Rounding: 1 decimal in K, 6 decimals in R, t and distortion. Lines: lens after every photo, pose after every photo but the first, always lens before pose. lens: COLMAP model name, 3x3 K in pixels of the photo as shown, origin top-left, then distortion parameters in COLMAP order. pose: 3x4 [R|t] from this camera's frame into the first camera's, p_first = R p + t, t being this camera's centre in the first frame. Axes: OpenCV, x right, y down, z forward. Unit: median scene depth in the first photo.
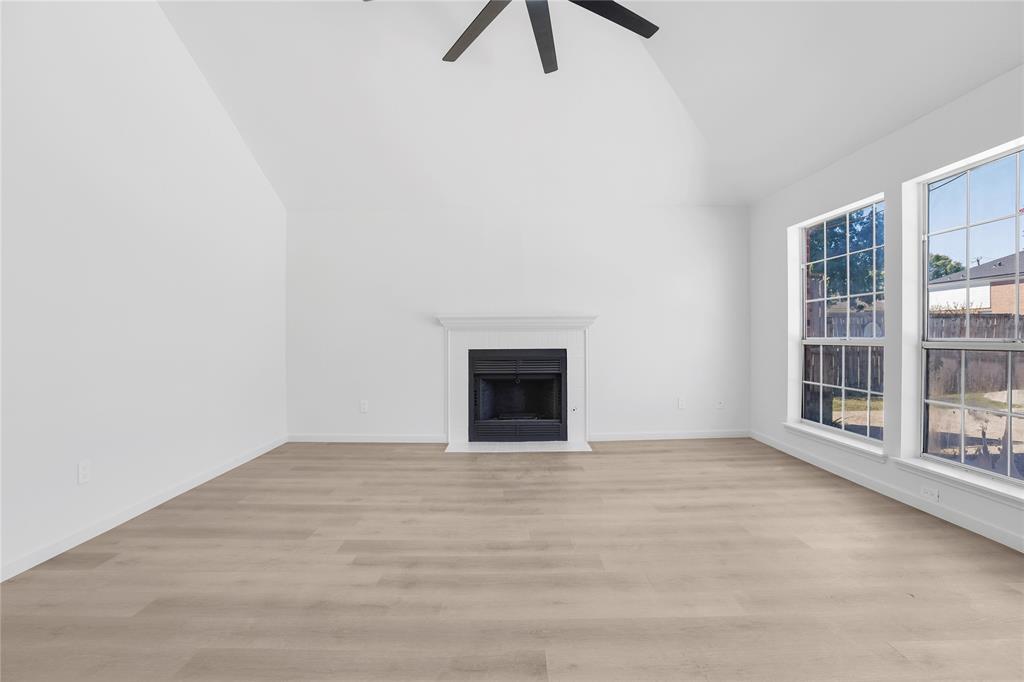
lens RADIAL K [[477.5, 0, 512.0], [0, 477.5, 341.0], [0, 0, 1]] dist [-0.020894, 0.000060]
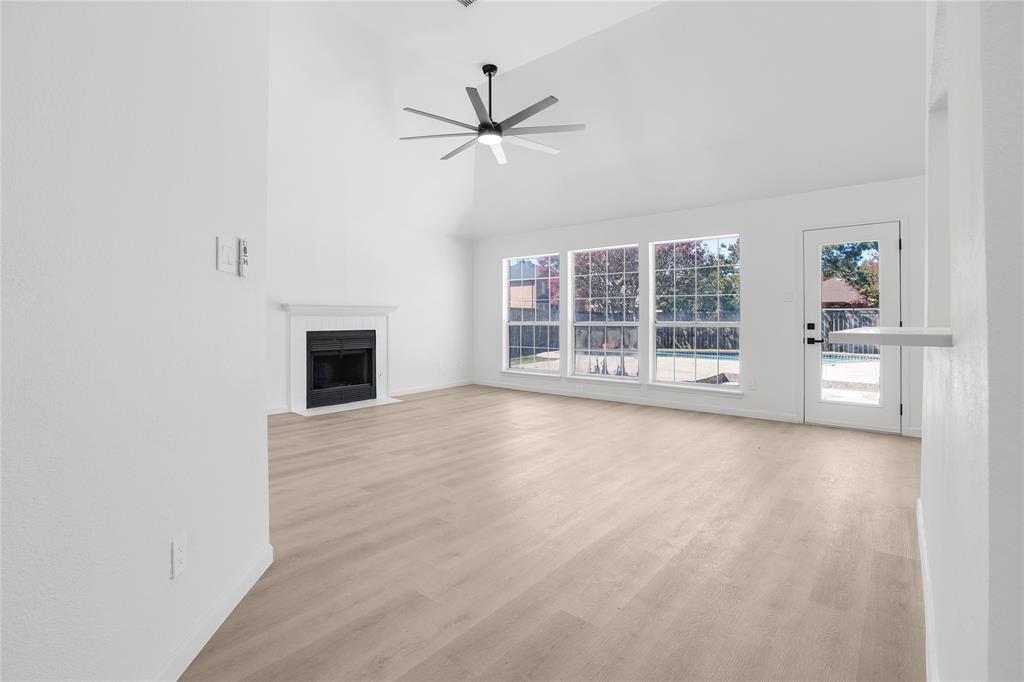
lens RADIAL K [[477.5, 0, 512.0], [0, 477.5, 341.0], [0, 0, 1]] dist [-0.020894, 0.000060]
pose [[0.649898, -0.028724, 0.759478, -0.660699], [0.007076, 0.999471, 0.031745, 0.008007], [-0.759988, -0.015257, 0.649758, -0.161160]]
